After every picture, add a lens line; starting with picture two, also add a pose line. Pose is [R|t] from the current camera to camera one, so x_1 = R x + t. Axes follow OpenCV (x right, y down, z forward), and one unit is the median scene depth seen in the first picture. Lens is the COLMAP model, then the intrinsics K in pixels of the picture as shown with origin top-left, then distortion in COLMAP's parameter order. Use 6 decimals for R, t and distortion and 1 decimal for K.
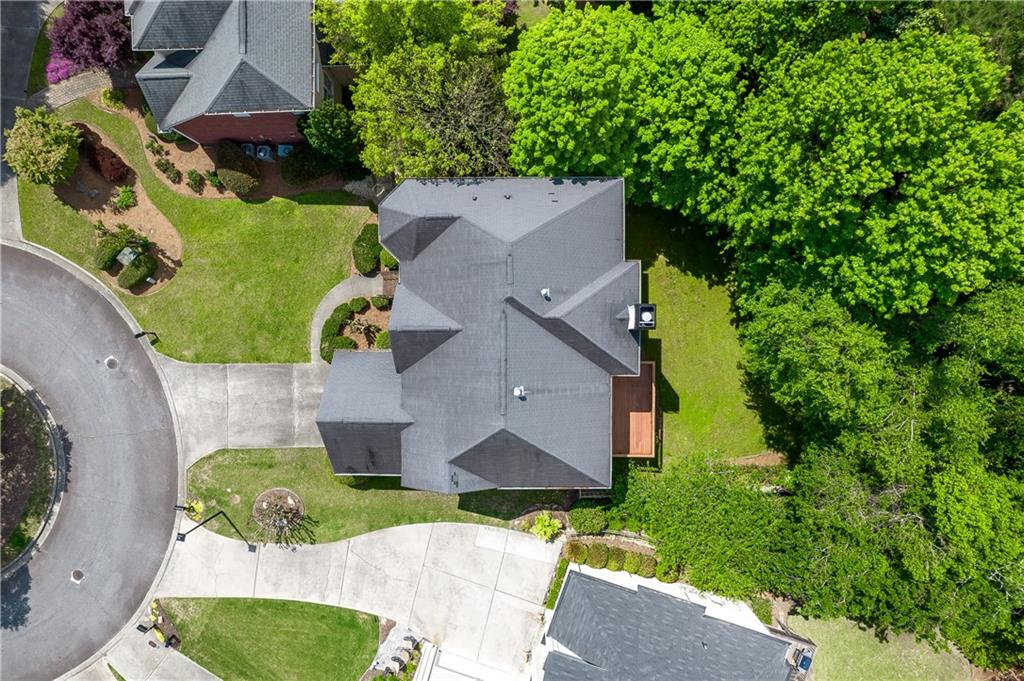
lens RADIAL K [[670.2, 0, 512.0], [0, 670.2, 340.5], [0, 0, 1]] dist [-0.090902, 0.091401]
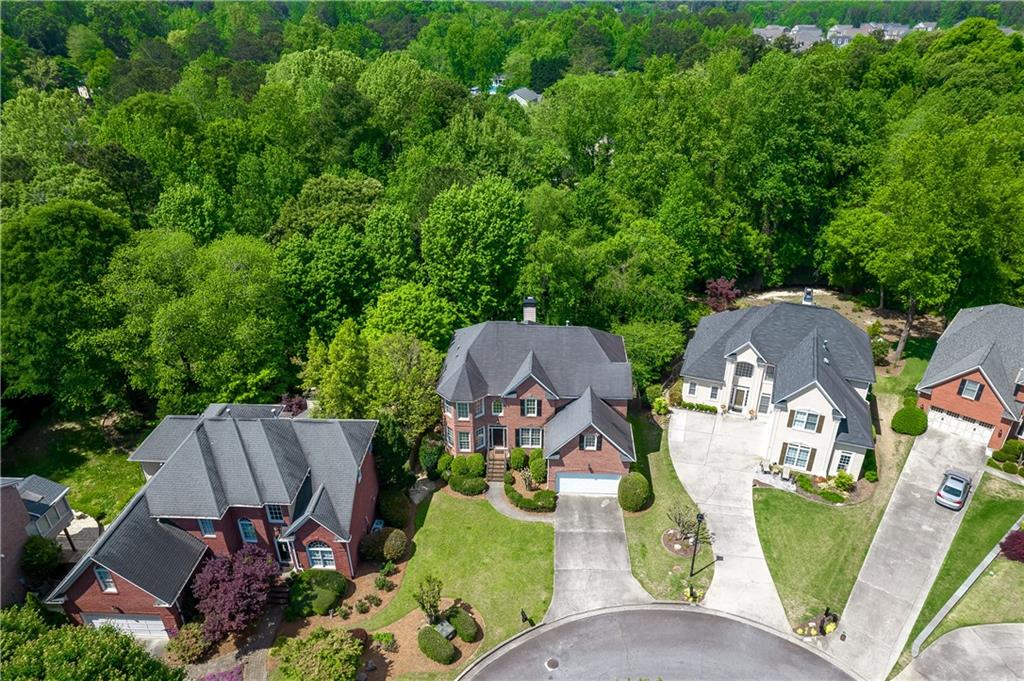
lens RADIAL K [[670.2, 0, 512.0], [0, 670.2, 340.5], [0, 0, 1]] dist [-0.090902, 0.091401]
pose [[0.065909, -0.447538, 0.891833, -1.253944], [0.997473, 0.005790, -0.070811, 0.041464], [0.026527, 0.894246, 0.446788, 0.161144]]
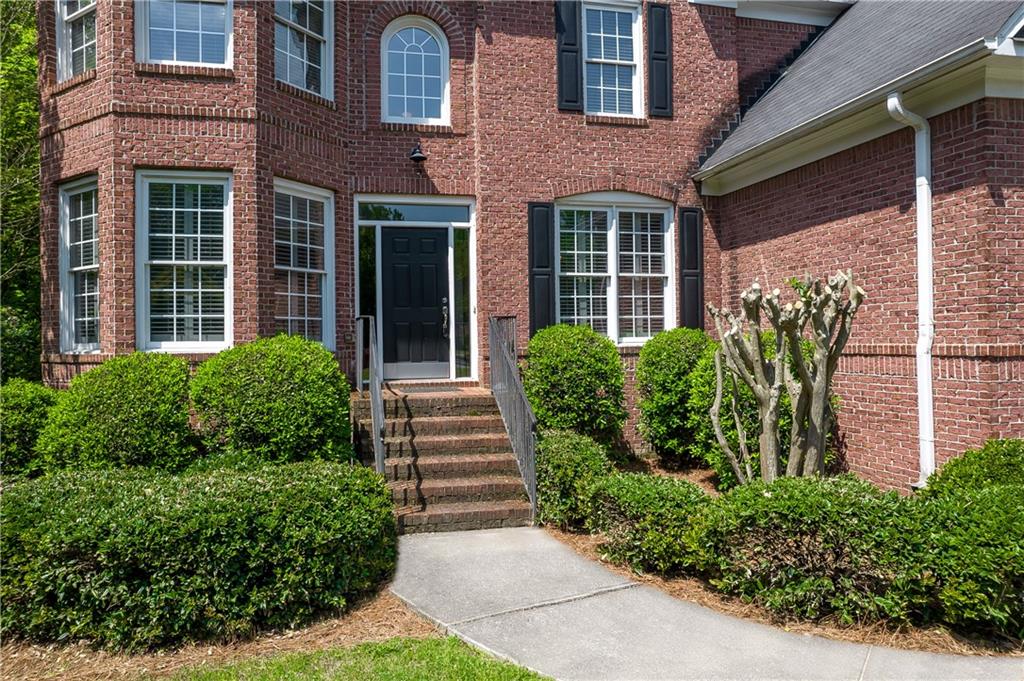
lens RADIAL K [[685.7, 0, 477.6], [0, 685.7, 340.5], [0, 0, 1]] dist [-0.095549, 0.102661]
pose [[-0.211929, 0.015301, 0.977165, -0.343507], [0.976741, -0.030054, 0.212308, -0.111093], [0.032616, 0.999431, -0.008575, 0.968047]]
